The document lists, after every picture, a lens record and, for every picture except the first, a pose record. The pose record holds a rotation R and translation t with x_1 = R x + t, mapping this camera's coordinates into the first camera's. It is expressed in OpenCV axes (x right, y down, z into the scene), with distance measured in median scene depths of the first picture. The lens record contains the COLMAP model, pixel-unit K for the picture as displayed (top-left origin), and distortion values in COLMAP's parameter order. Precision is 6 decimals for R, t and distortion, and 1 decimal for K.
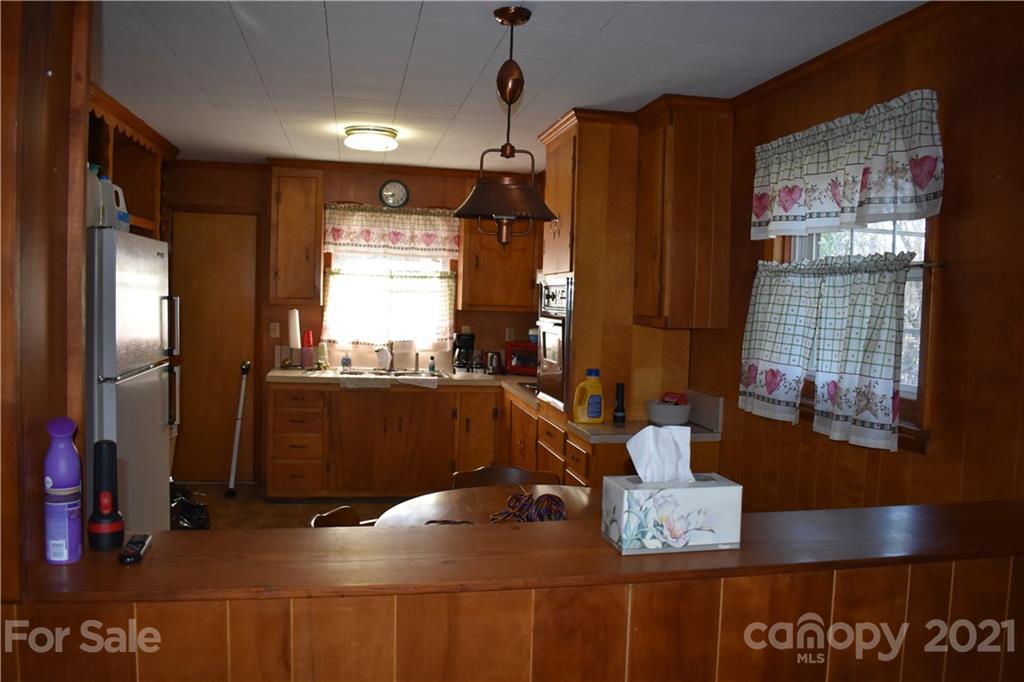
lens RADIAL K [[804.8, 0, 507.5], [0, 804.8, 344.3], [0, 0, 1]] dist [-0.099391, 0.013491]
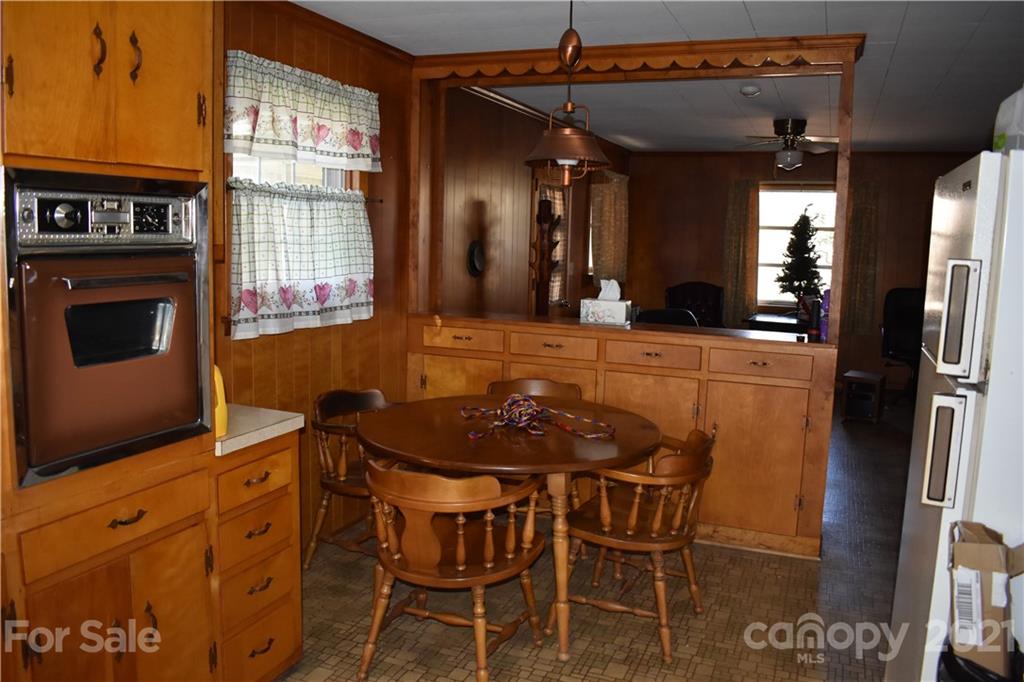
lens RADIAL K [[804.8, 0, 507.5], [0, 804.8, 344.3], [0, 0, 1]] dist [-0.099391, 0.013491]
pose [[-0.829731, -0.178031, 0.529010, -0.538517], [-0.072039, 0.973999, 0.214795, -0.156552], [-0.553495, 0.140112, -0.820982, 1.839729]]
